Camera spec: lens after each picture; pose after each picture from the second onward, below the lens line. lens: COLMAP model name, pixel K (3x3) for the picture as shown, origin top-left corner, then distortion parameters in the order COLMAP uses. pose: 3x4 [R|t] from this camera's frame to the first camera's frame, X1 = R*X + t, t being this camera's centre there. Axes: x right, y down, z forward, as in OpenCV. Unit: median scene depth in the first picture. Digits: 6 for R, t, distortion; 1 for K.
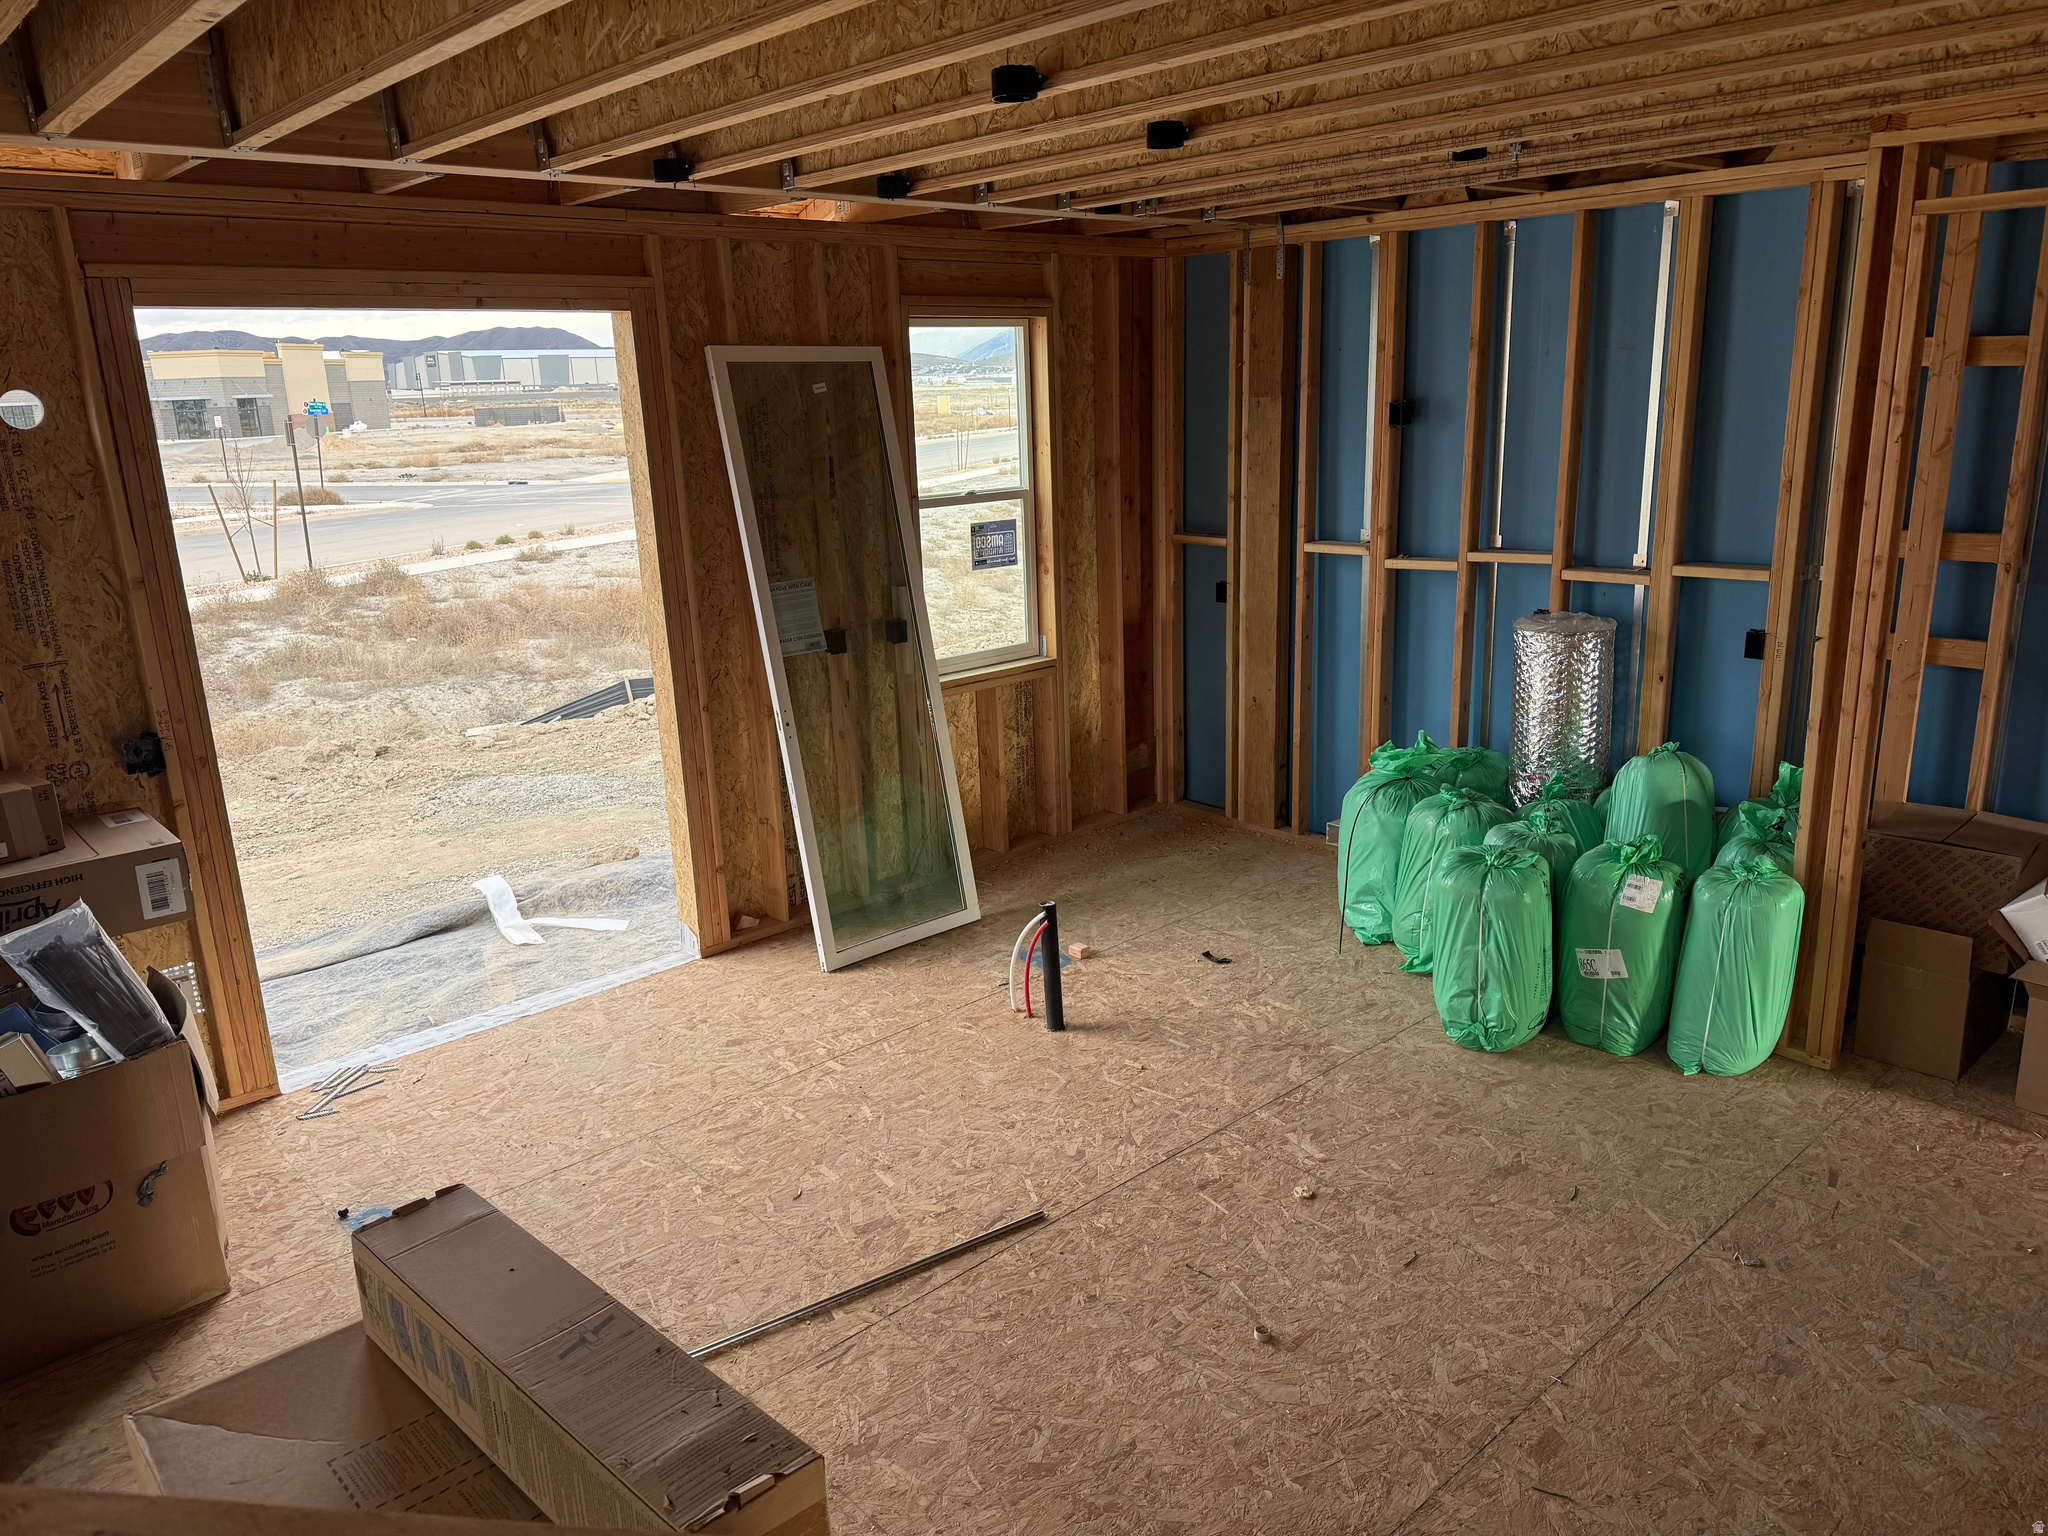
lens RADIAL K [[1423.0, 0, 1024.0], [0, 1423.0, 768.0], [0, 0, 1]] dist [0.118746, -0.150611]
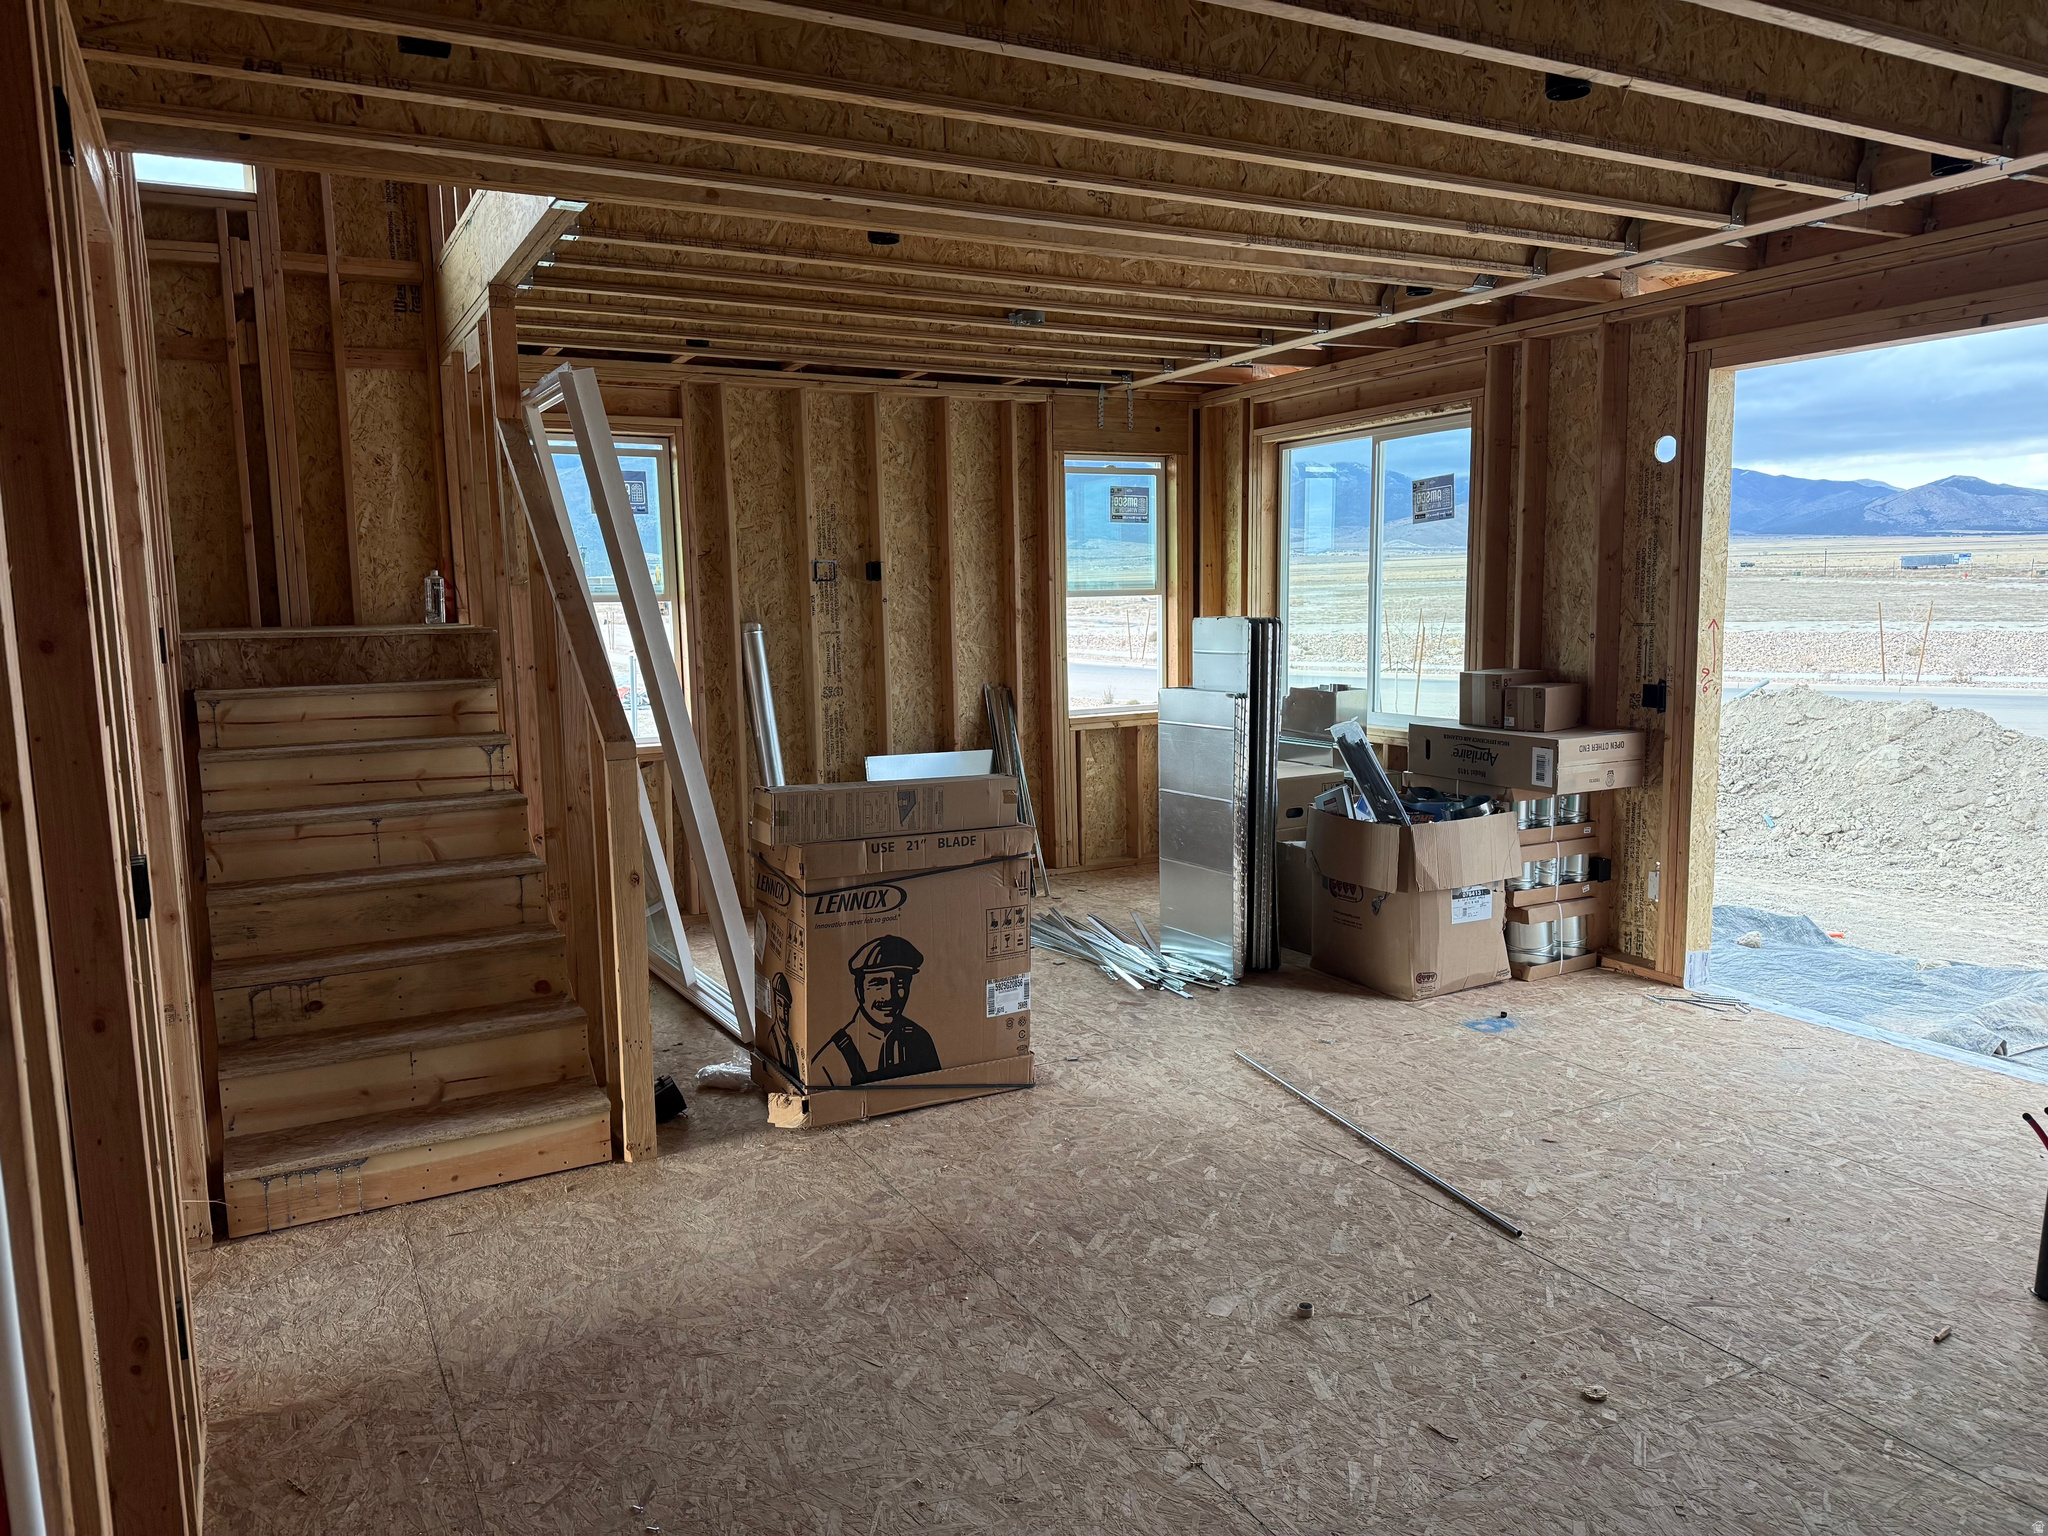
lens RADIAL K [[1423.0, 0, 1024.0], [0, 1423.0, 768.0], [0, 0, 1]] dist [0.118746, -0.150611]
pose [[-0.225632, 0.168610, -0.959511, 0.964231], [-0.226933, 0.948719, 0.220078, -0.123464], [0.947413, 0.267402, -0.175798, 0.772605]]
